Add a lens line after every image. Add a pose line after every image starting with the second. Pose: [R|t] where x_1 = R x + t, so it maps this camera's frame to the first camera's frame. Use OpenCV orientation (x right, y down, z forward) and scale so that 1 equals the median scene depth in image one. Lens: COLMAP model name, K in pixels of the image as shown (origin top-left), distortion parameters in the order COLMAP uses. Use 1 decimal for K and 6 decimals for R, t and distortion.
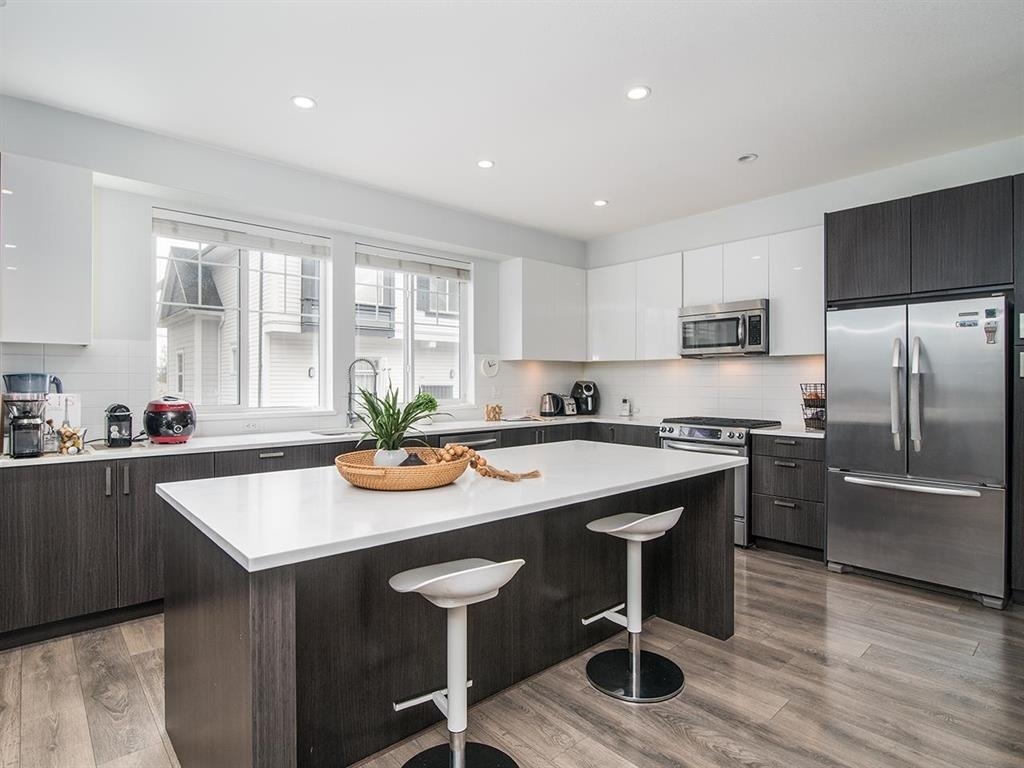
lens RADIAL K [[543.1, 0, 533.3], [0, 543.1, 380.4], [0, 0, 1]] dist [-0.016977, 0.002182]
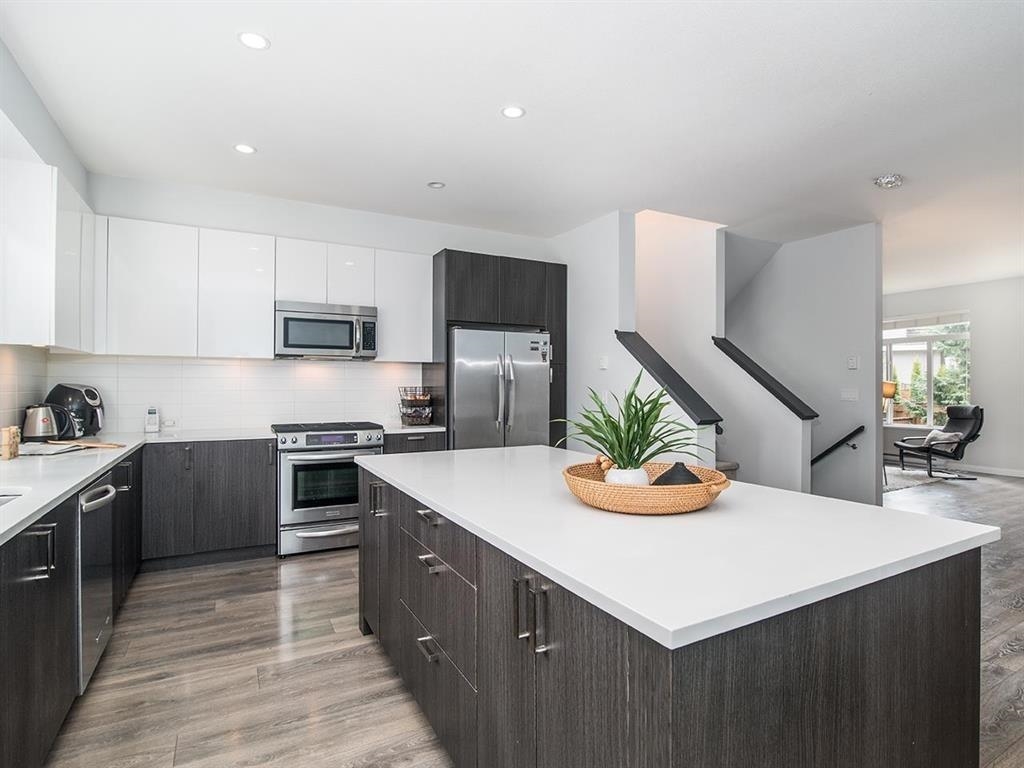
lens RADIAL K [[543.1, 0, 533.3], [0, 543.1, 380.4], [0, 0, 1]] dist [-0.016977, 0.002182]
pose [[0.239073, 0.005579, 0.970985, -0.539682], [-0.003132, 0.999983, -0.004974, -0.002341], [-0.970996, -0.001852, 0.239087, 0.444552]]
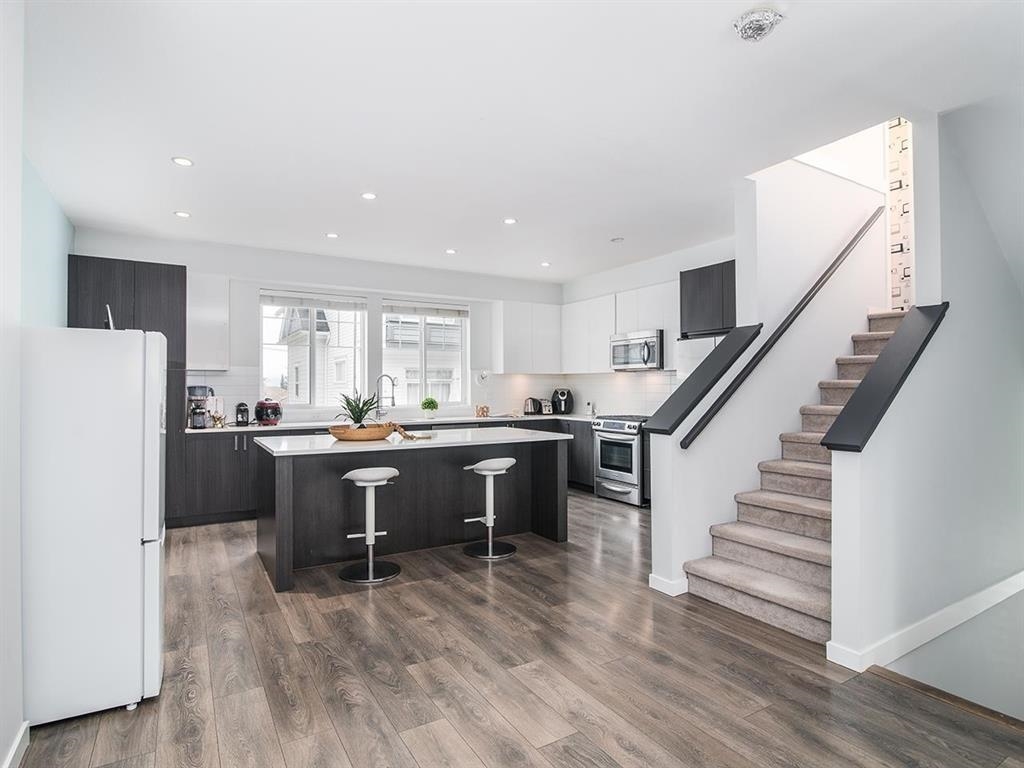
lens RADIAL K [[543.1, 0, 533.3], [0, 543.1, 380.4], [0, 0, 1]] dist [-0.016977, 0.002182]
pose [[0.984023, -0.005308, -0.177964, 0.359605], [0.002986, 0.999907, -0.013314, -0.002453], [0.178018, 0.012570, 0.983947, -0.427386]]
